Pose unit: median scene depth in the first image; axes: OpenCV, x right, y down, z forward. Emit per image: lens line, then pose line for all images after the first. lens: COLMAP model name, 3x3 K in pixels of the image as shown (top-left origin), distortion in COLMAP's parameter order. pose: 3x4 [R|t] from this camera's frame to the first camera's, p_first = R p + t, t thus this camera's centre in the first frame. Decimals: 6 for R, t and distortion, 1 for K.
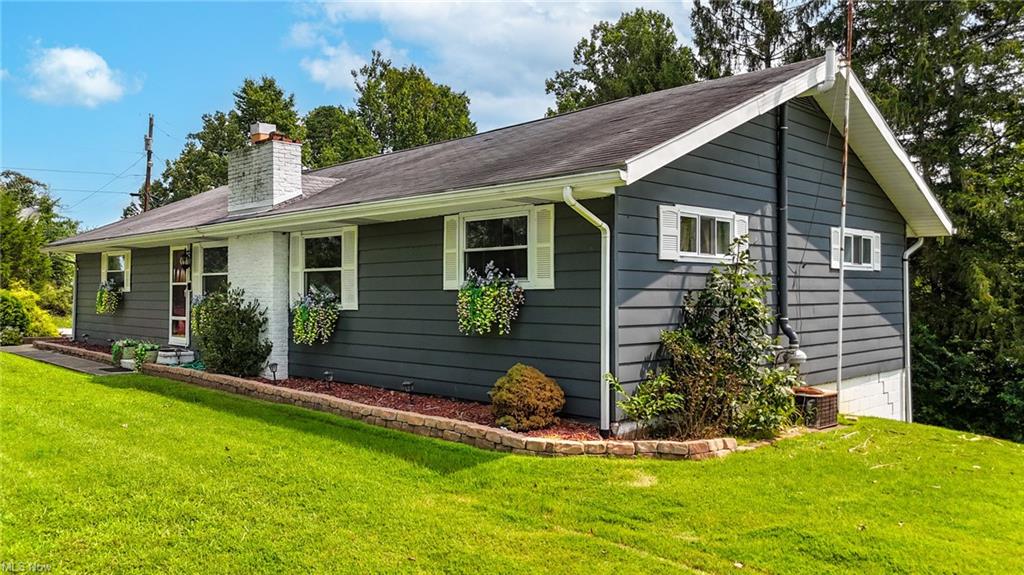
lens RADIAL K [[765.1, 0, 517.8], [0, 765.1, 288.2], [0, 0, 1]] dist [0.064334, -0.067757]
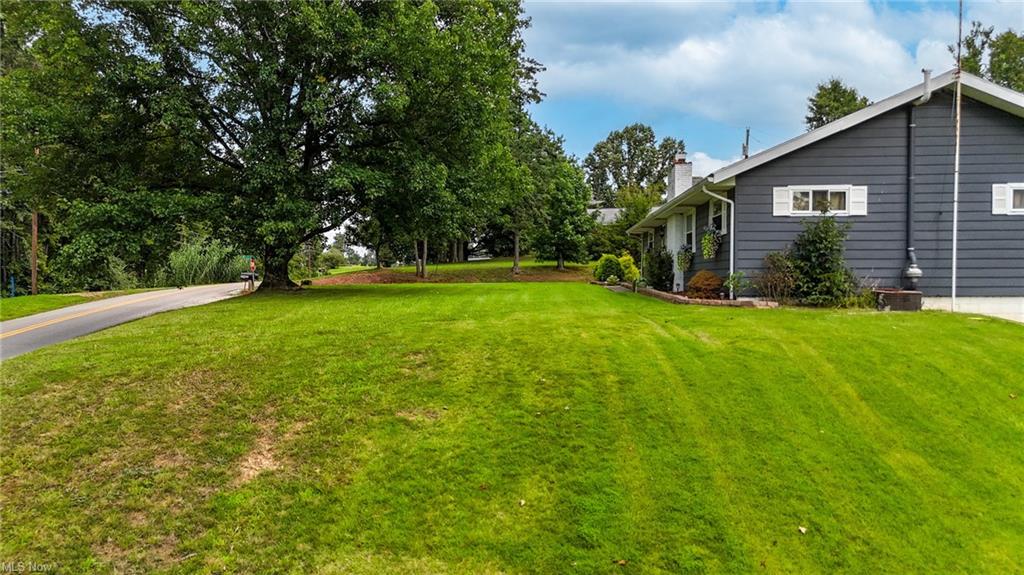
lens RADIAL K [[765.1, 0, 511.6], [0, 765.1, 287.7], [0, 0, 1]] dist [0.064334, -0.067757]
pose [[0.668978, 0.011285, -0.743197, 0.810368], [0.001567, 0.999861, 0.016594, 0.077012], [0.743281, -0.012266, 0.668867, -0.558176]]
